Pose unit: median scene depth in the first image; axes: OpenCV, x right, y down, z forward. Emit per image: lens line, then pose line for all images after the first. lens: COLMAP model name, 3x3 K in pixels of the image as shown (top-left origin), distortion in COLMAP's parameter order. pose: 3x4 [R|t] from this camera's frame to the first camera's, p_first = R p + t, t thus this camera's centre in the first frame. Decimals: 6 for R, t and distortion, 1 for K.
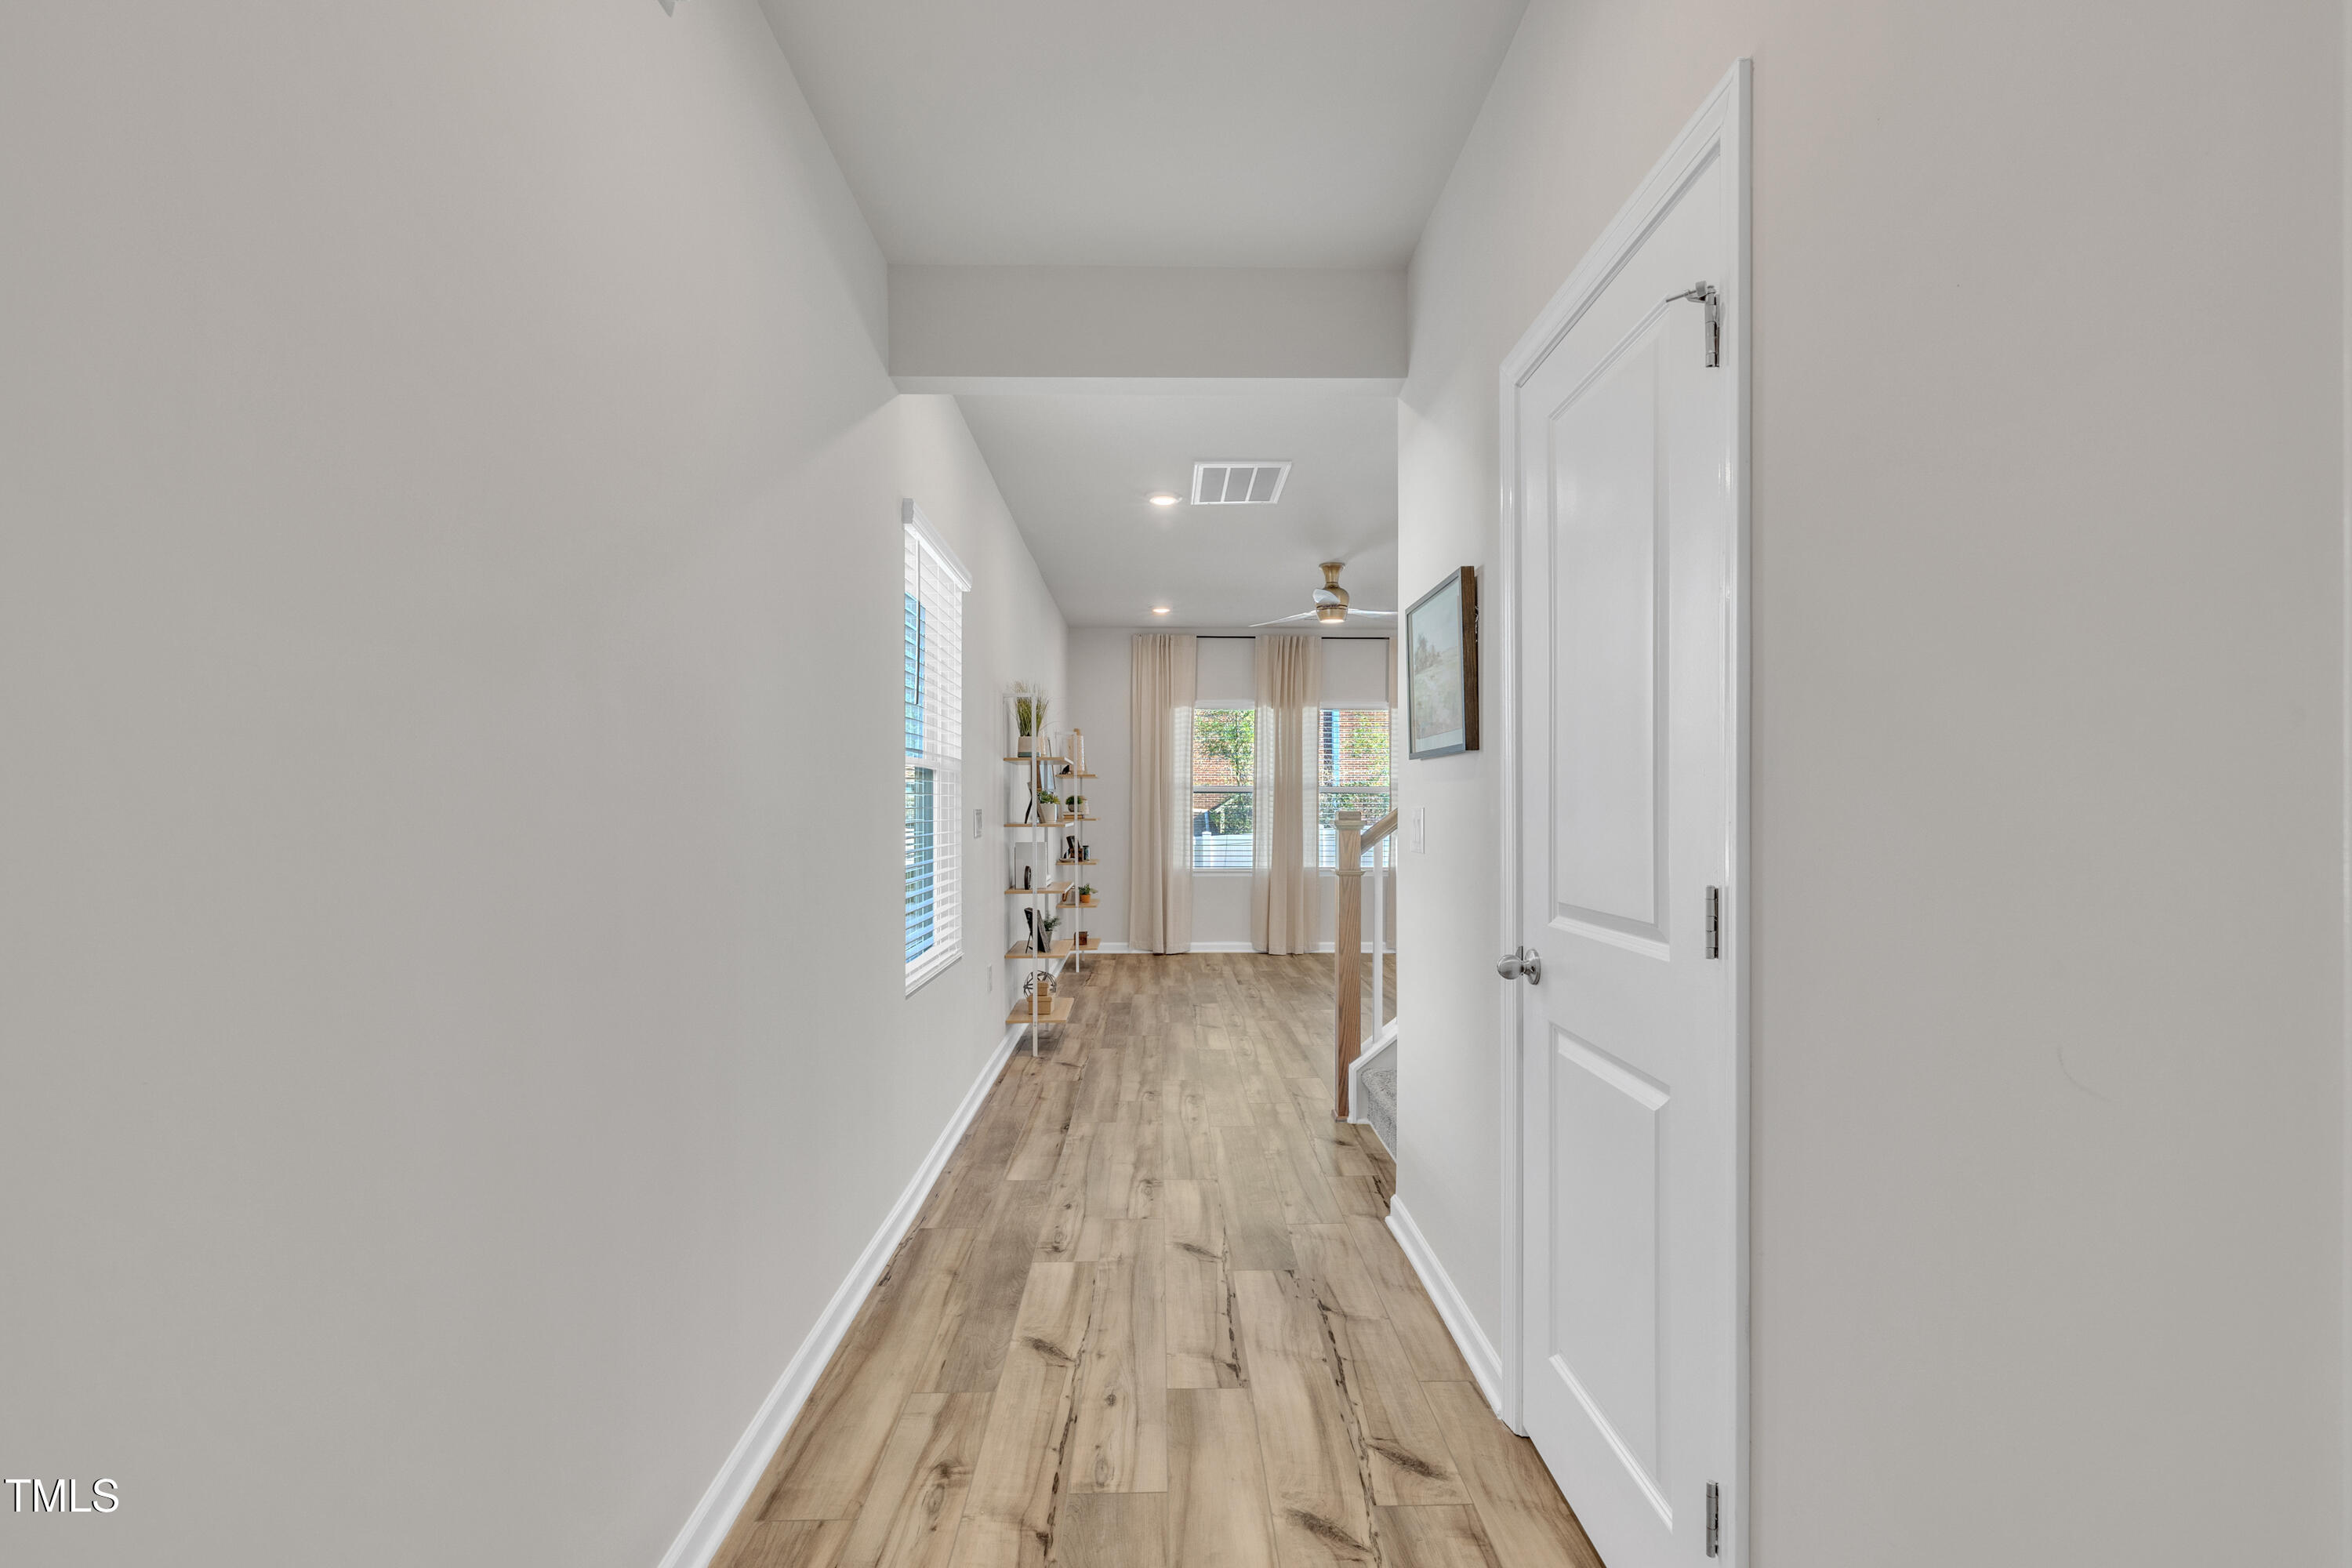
lens RADIAL K [[1003.6, 0, 1176.0], [0, 1003.6, 784.0], [0, 0, 1]] dist [0.001690, 0.000423]
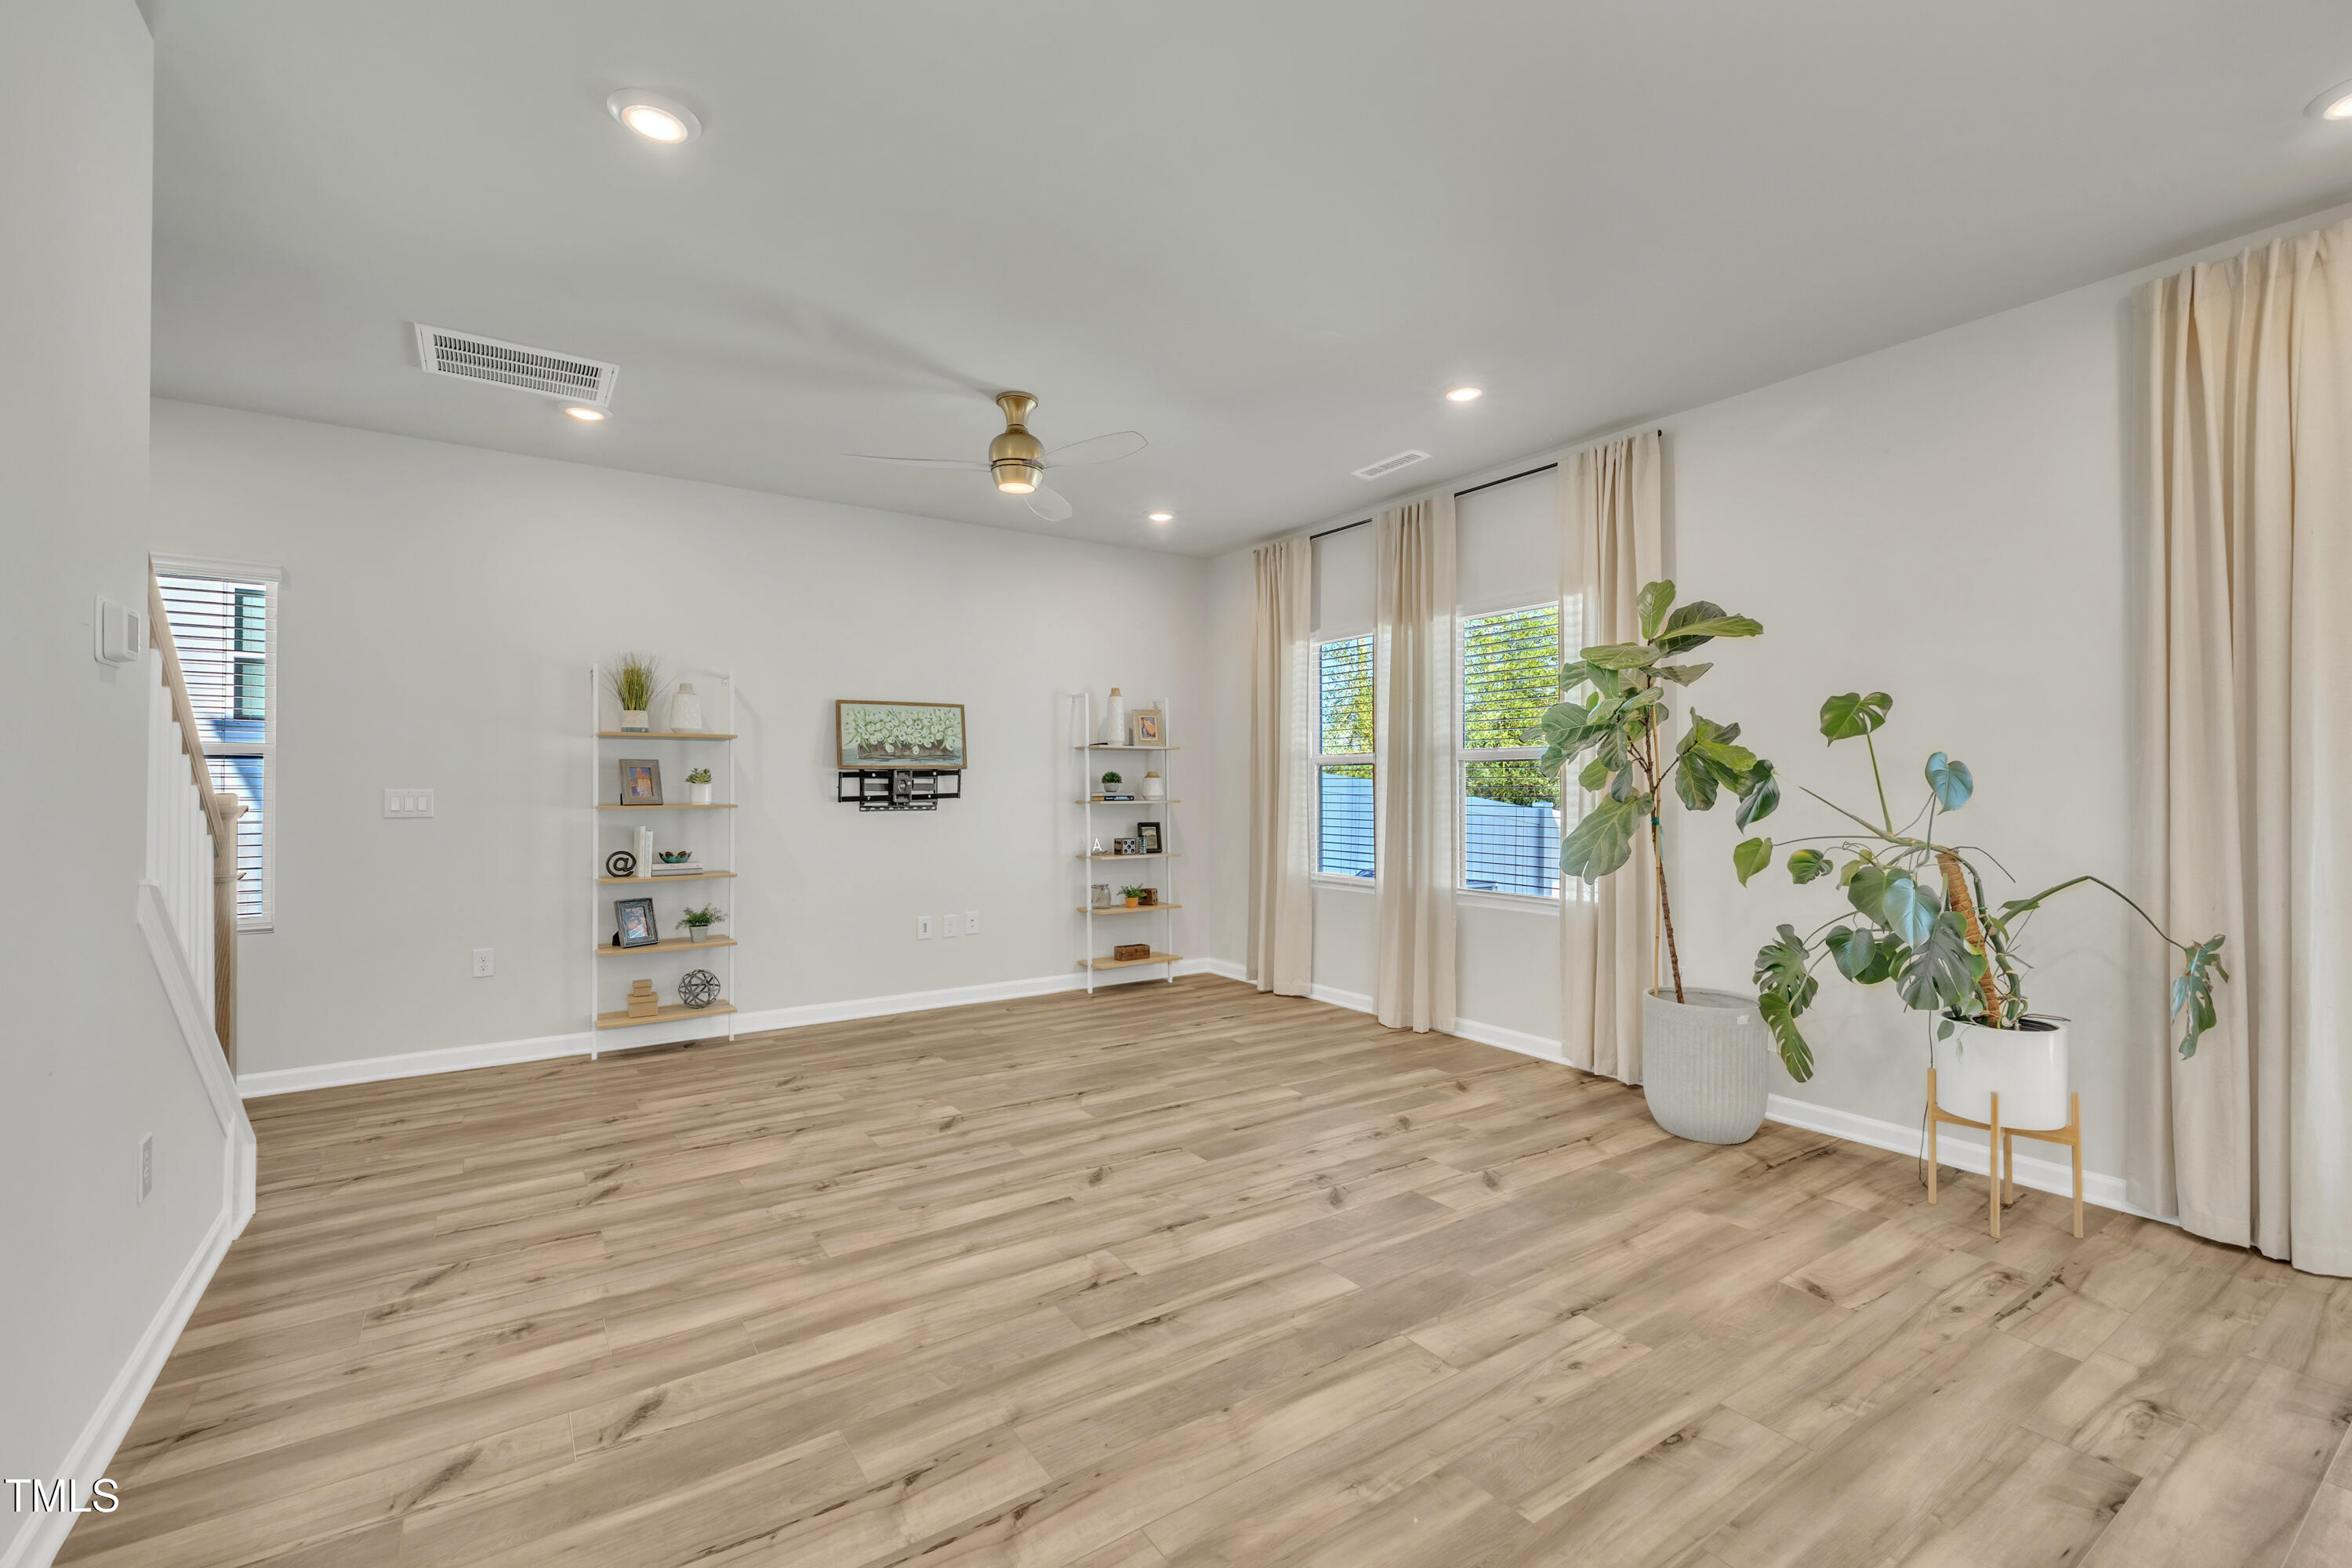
lens RADIAL K [[1004.4, 0, 1173.9], [0, 1004.4, 772.6], [0, 0, 1]] dist [0.000394, 0.000423]
pose [[0.543402, -0.009860, -0.839415, 0.544522], [0.011378, 0.999926, -0.004380, 0.014934], [0.839395, -0.007171, 0.543474, 0.548678]]
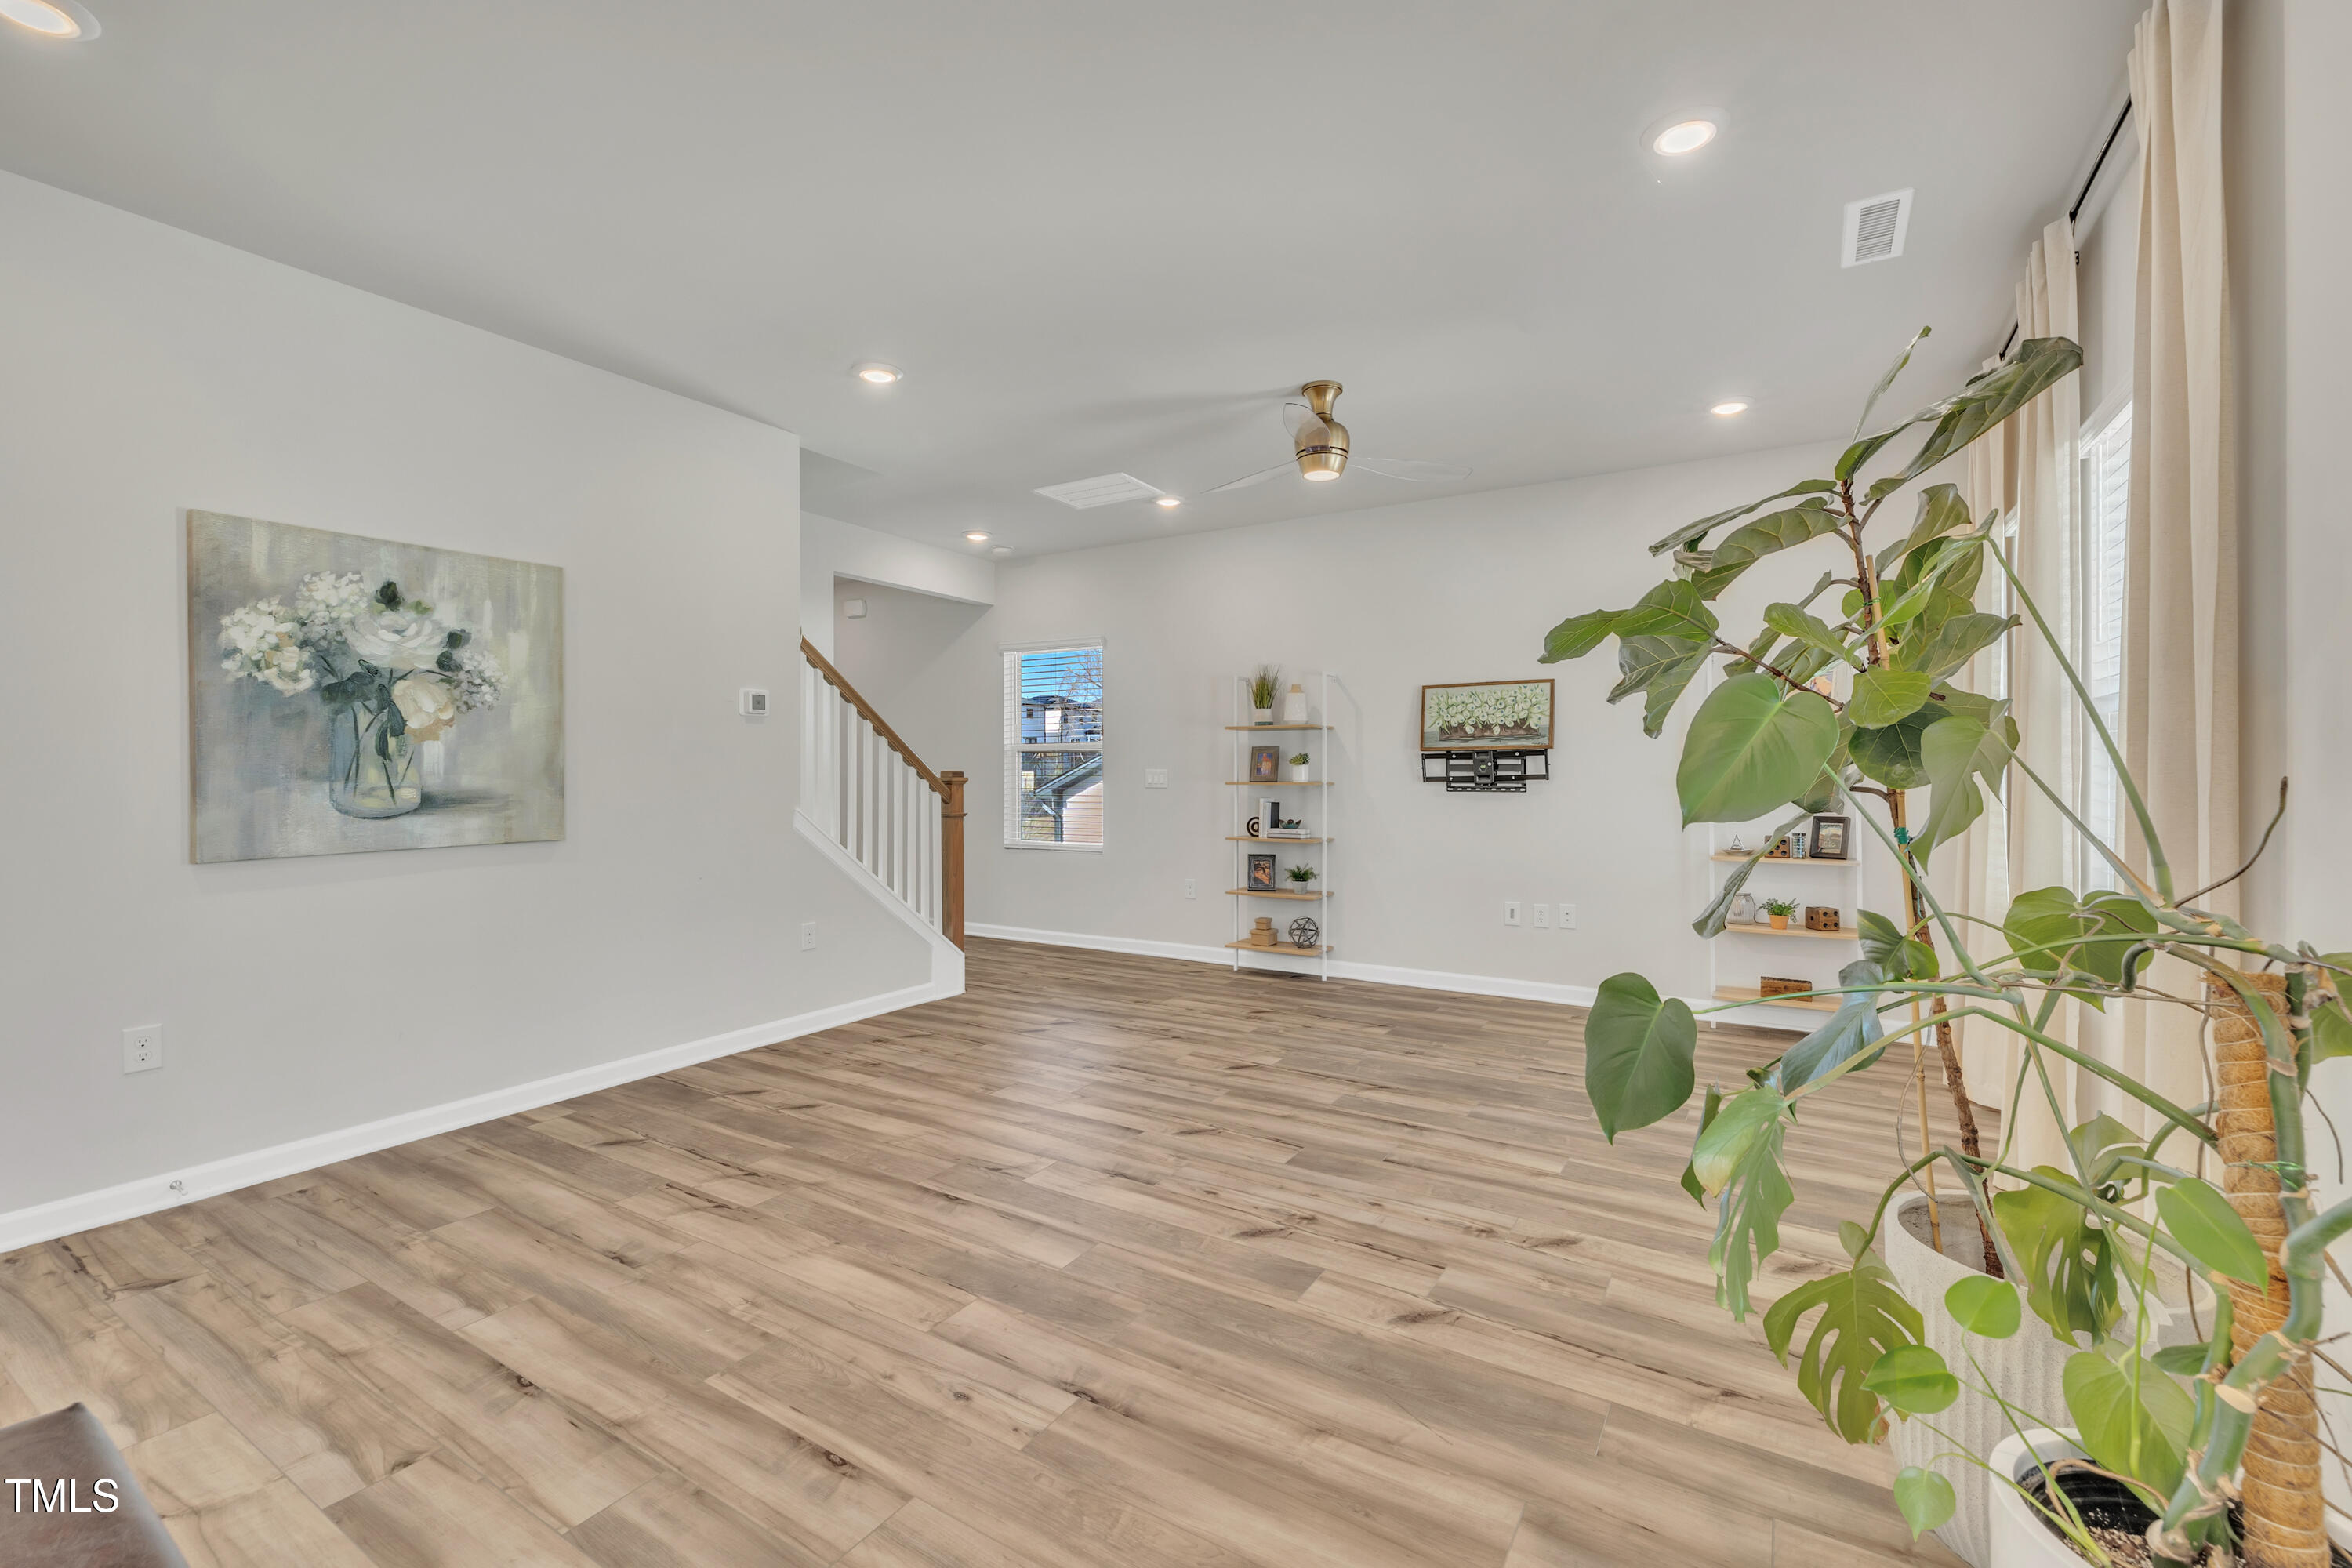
lens RADIAL K [[1004.4, 0, 1173.9], [0, 1004.4, 772.6], [0, 0, 1]] dist [0.000394, 0.000423]
pose [[-0.546429, 0.005476, -0.837487, 0.552590], [0.012808, 0.999916, -0.001819, 0.021053], [0.837407, -0.011721, -0.546454, 0.940979]]
